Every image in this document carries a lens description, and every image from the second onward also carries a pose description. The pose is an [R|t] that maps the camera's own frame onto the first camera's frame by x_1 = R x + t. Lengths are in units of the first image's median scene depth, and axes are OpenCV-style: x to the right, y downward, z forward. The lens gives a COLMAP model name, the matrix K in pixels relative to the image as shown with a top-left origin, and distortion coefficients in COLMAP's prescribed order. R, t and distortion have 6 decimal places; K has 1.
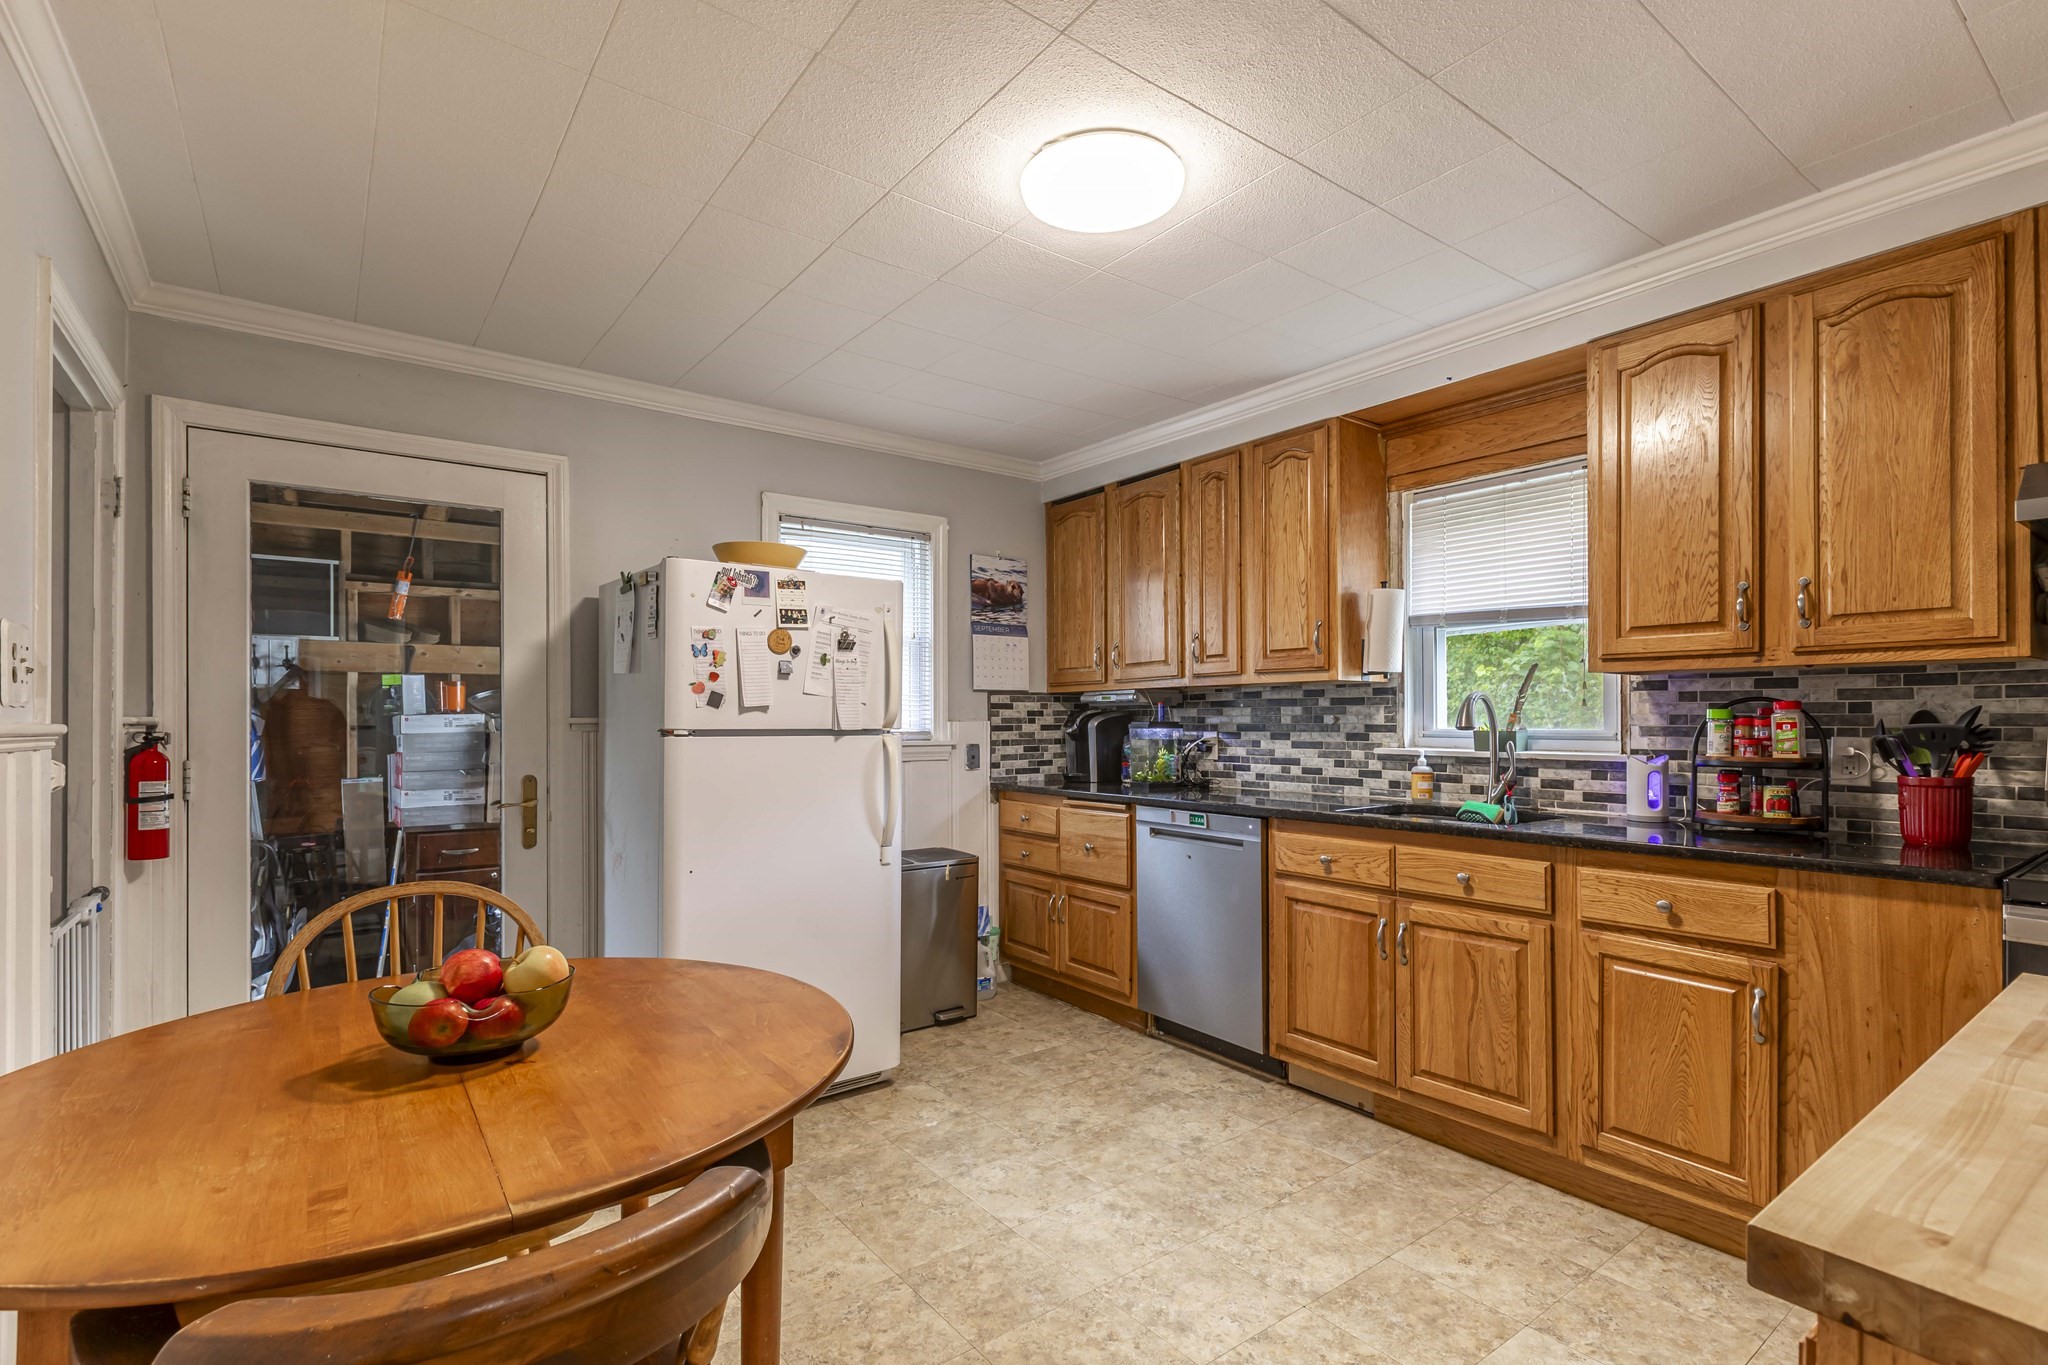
lens RADIAL K [[949.8, 0, 1043.2], [0, 949.8, 712.5], [0, 0, 1]] dist [0.000216, -0.000454]
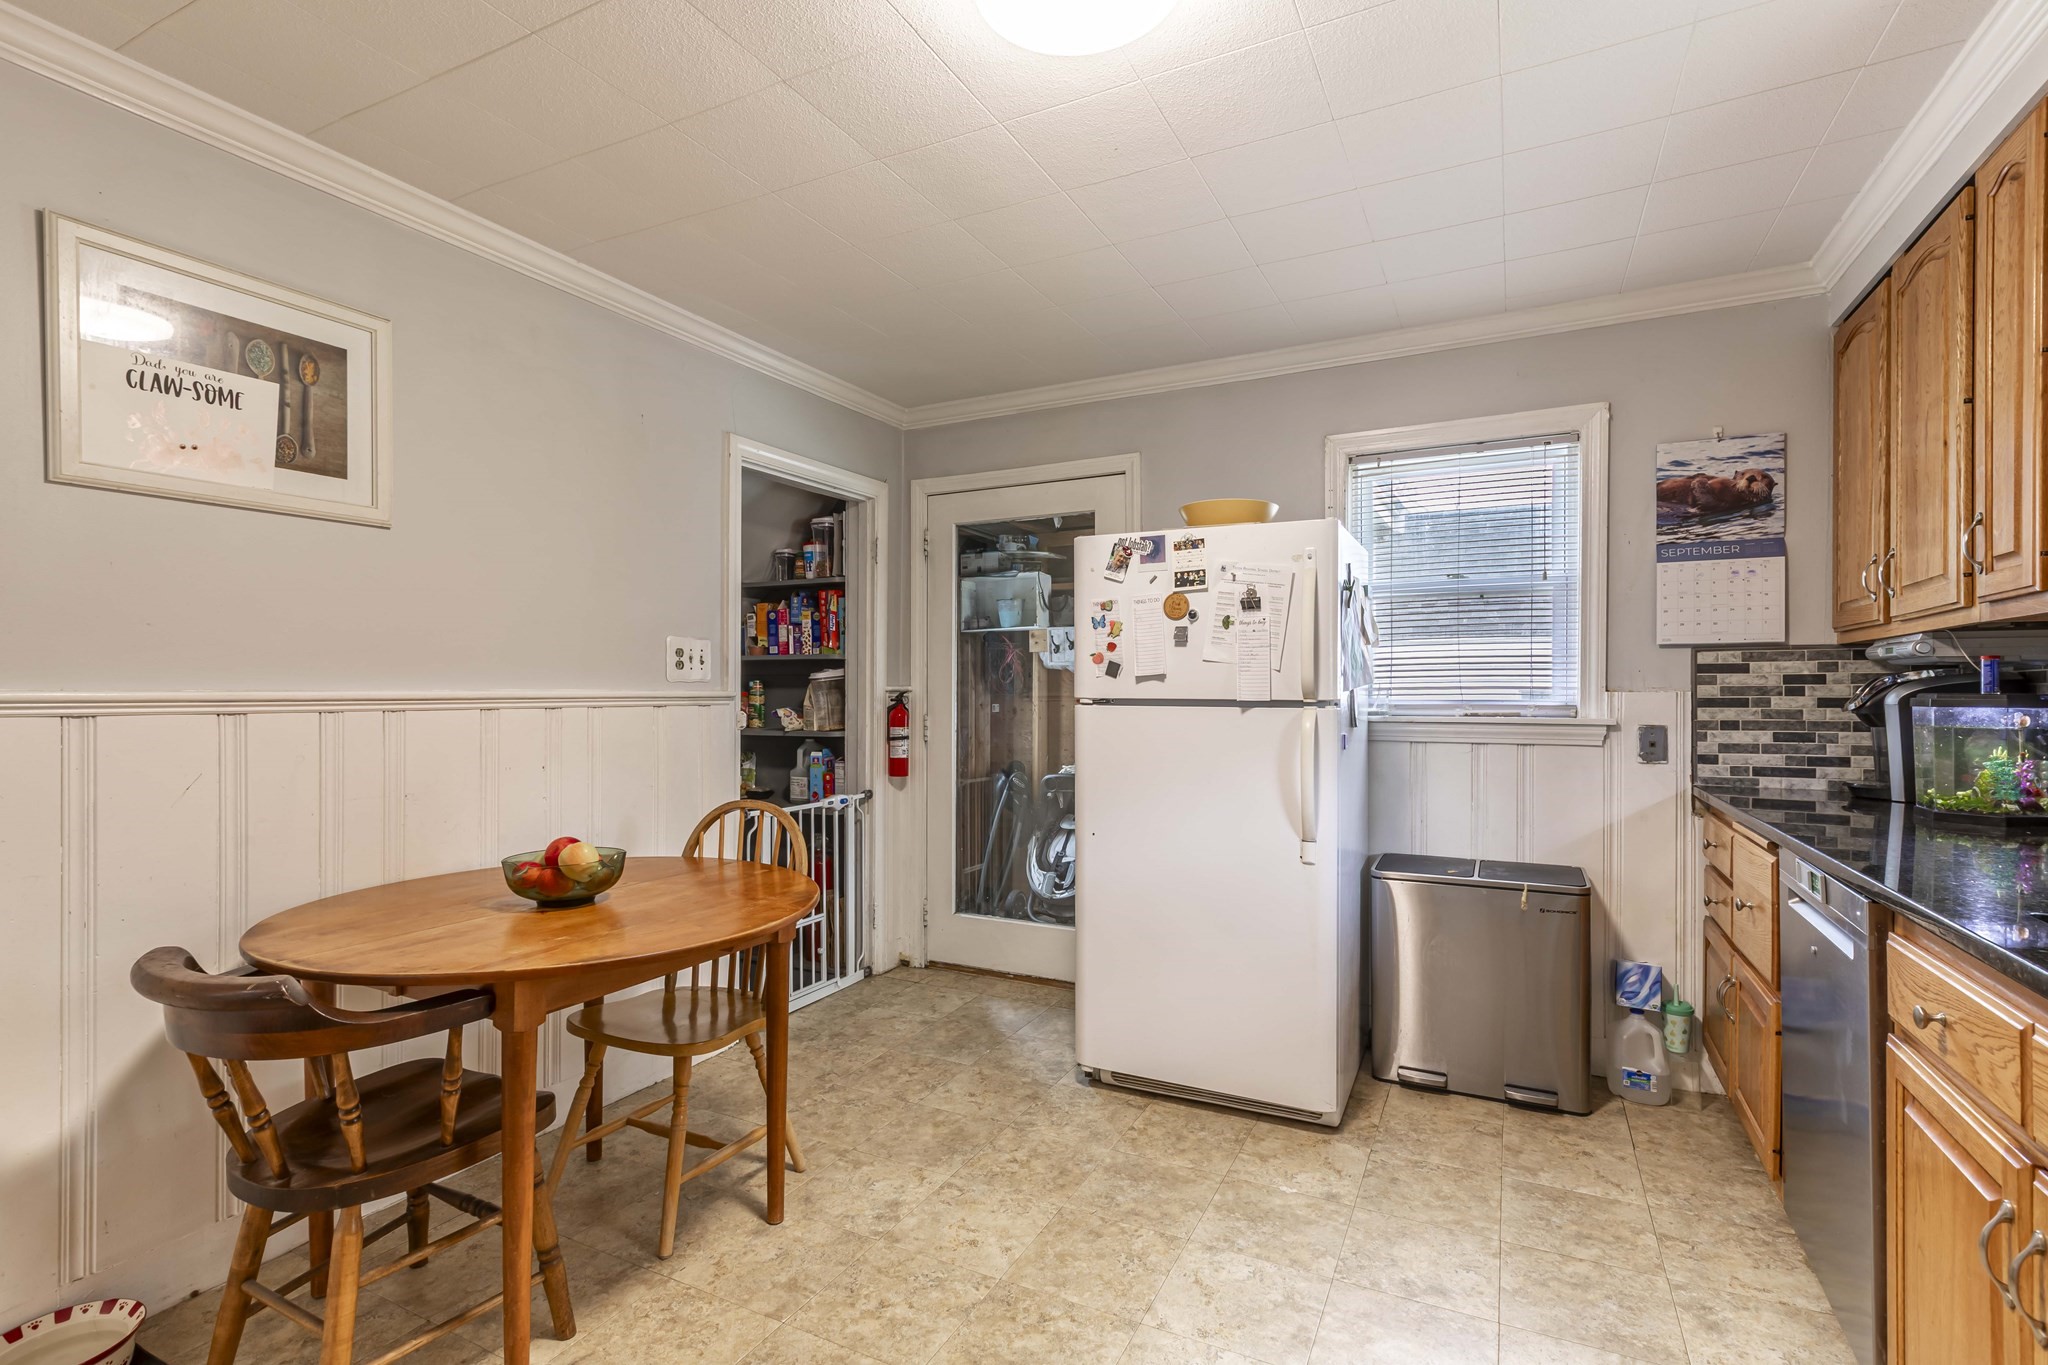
lens RADIAL K [[949.8, 0, 1026.1], [0, 949.8, 691.2], [0, 0, 1]] dist [0.000216, -0.000454]
pose [[0.432480, 0.004614, -0.901632, 0.379627], [0.006049, 0.999950, 0.008018, 0.000854], [0.901623, -0.008922, 0.432430, 0.335226]]
